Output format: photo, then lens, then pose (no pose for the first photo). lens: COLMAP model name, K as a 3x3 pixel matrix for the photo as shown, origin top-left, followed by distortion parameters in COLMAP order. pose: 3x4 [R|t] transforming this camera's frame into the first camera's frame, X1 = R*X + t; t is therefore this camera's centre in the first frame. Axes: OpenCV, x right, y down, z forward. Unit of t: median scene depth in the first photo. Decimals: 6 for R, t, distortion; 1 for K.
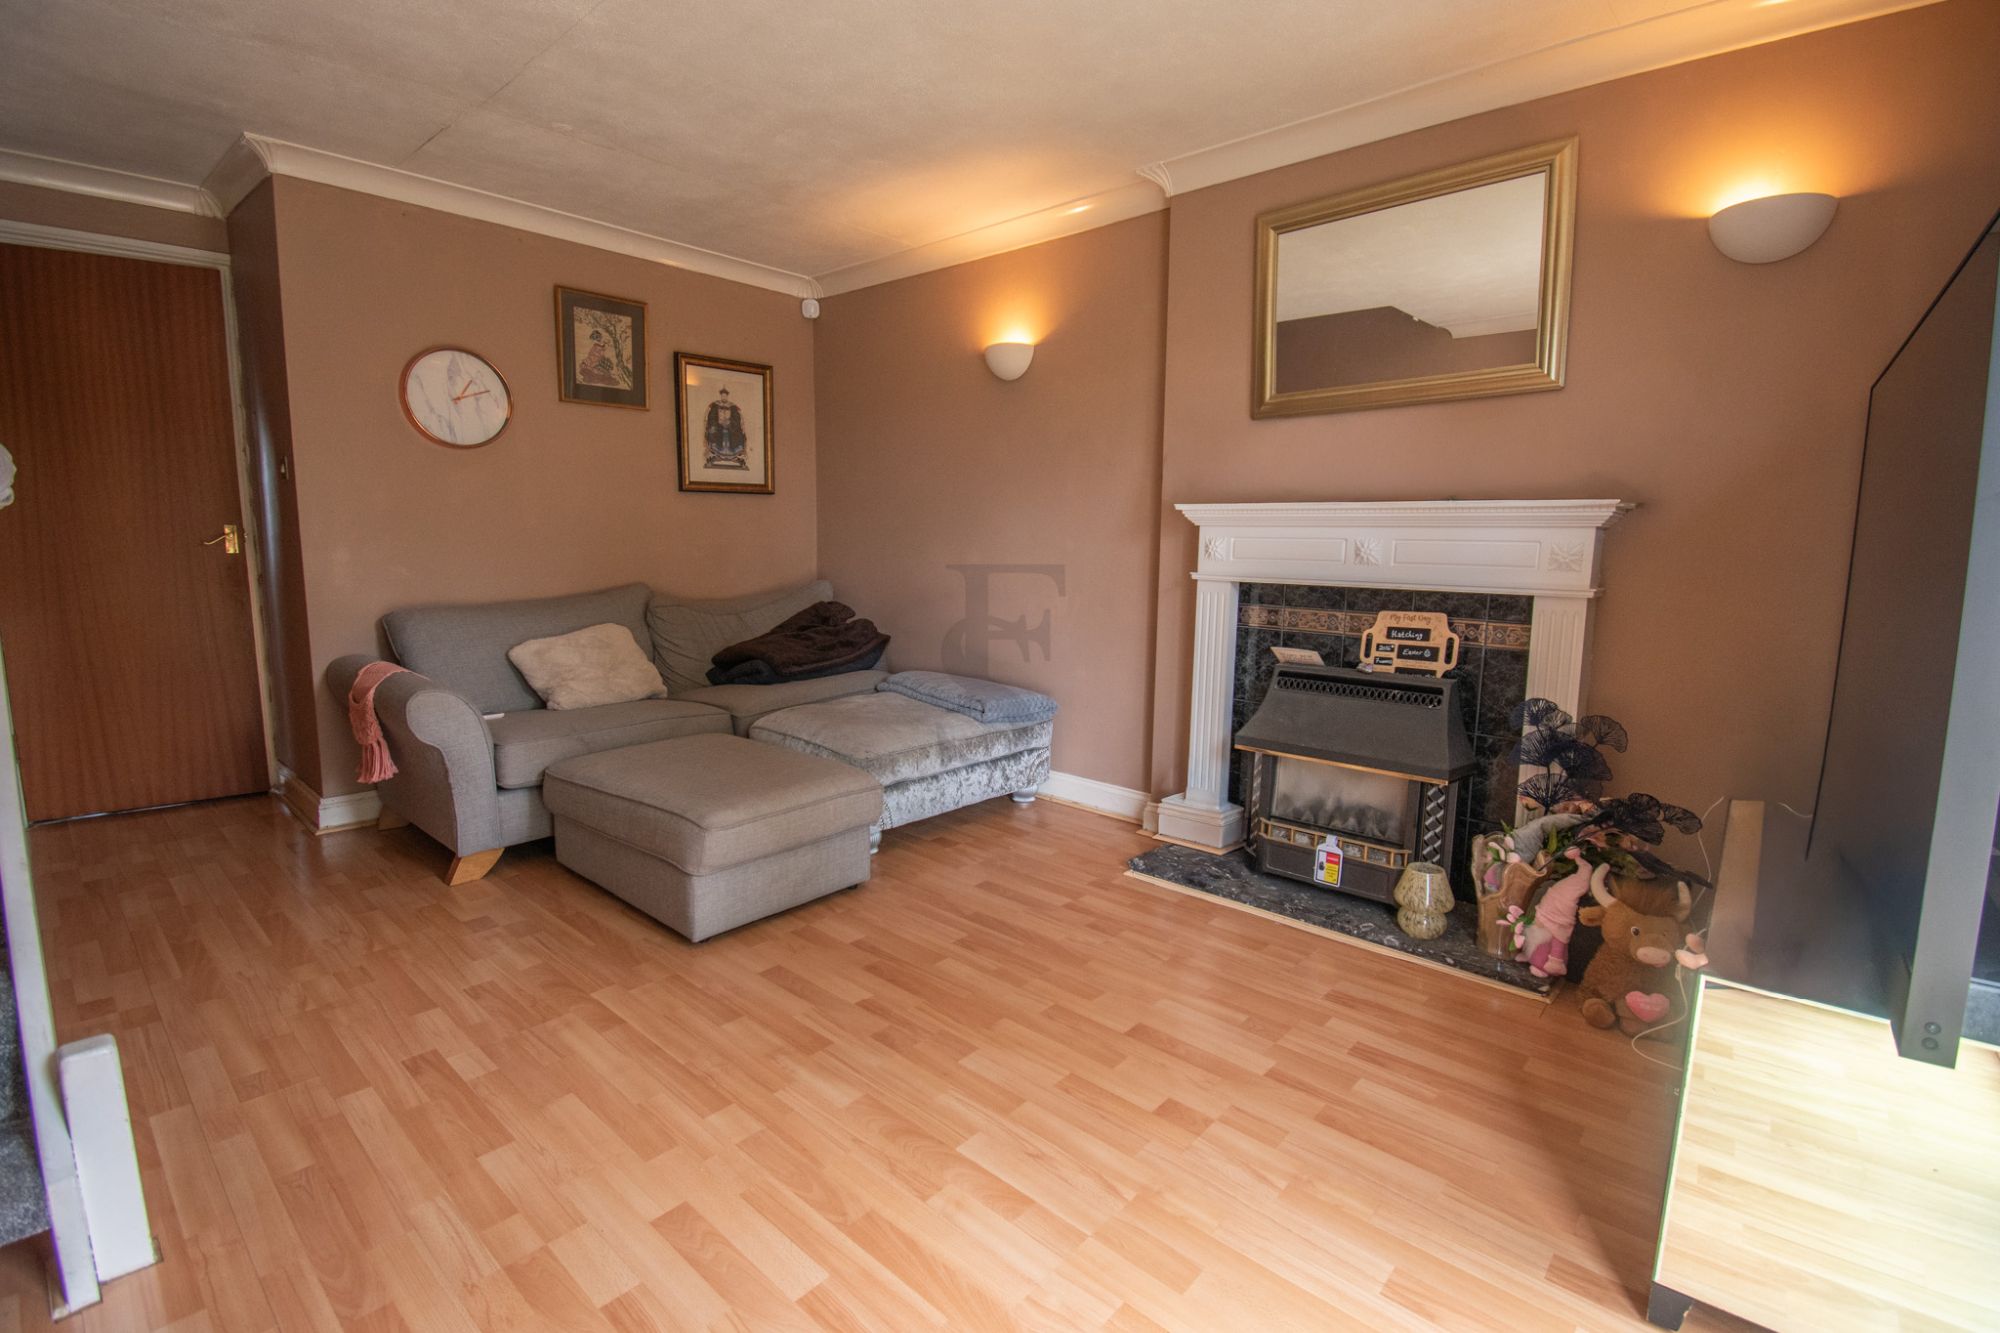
lens RADIAL K [[905.9, 0, 995.6], [0, 905.9, 660.0], [0, 0, 1]] dist [0.019619, -0.015289]
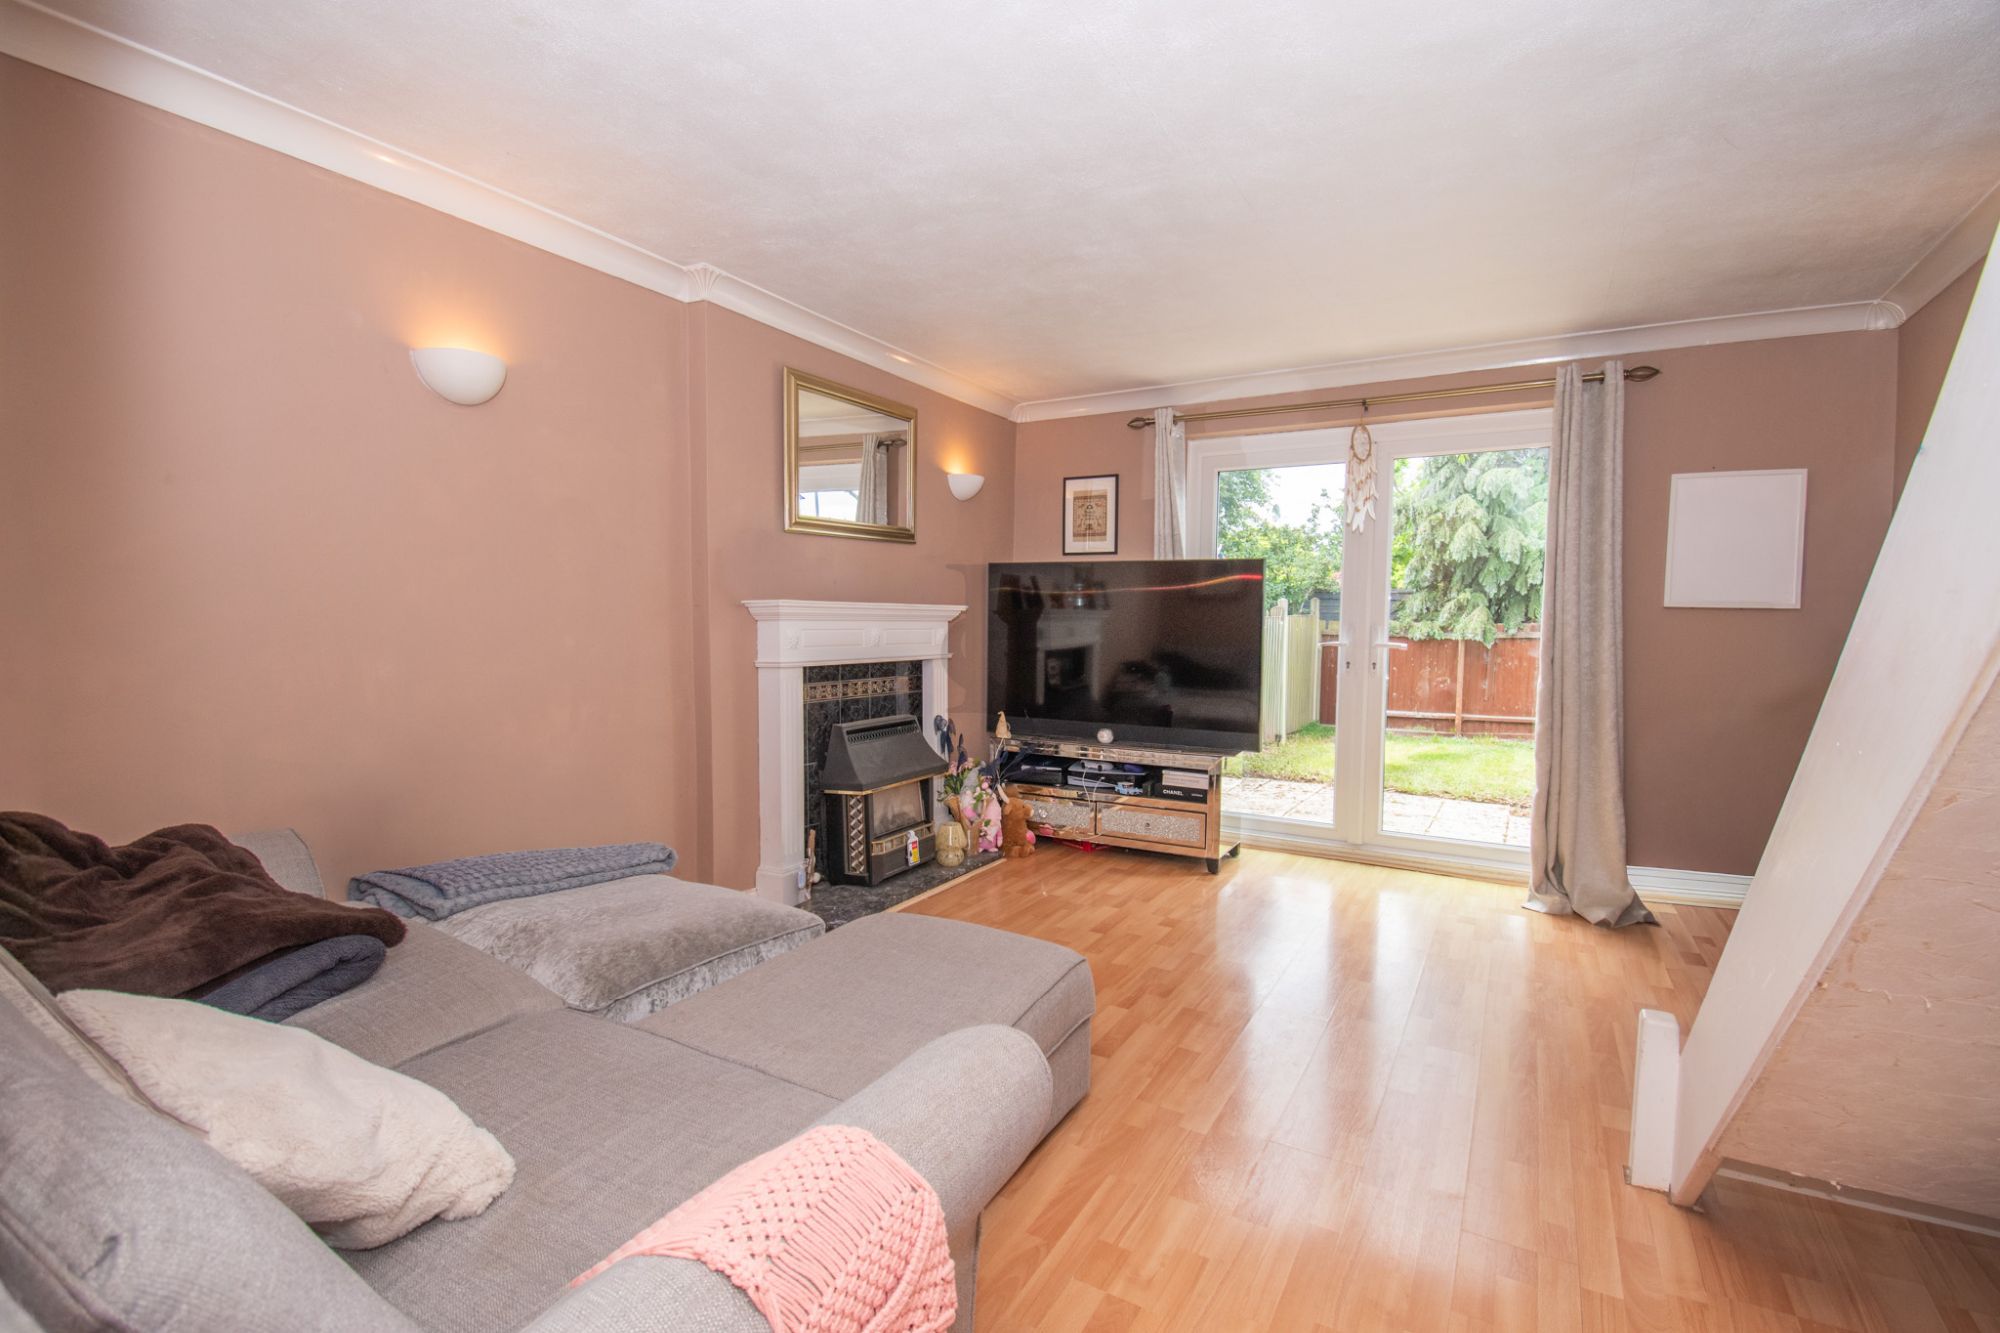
lens RADIAL K [[905.9, 0, 995.6], [0, 905.9, 660.0], [0, 0, 1]] dist [0.019619, -0.015289]
pose [[-0.195042, -0.048898, 0.979575, -1.086978], [0.132460, 0.988293, 0.075708, -0.172322], [-0.971809, 0.144521, -0.186282, 1.115032]]
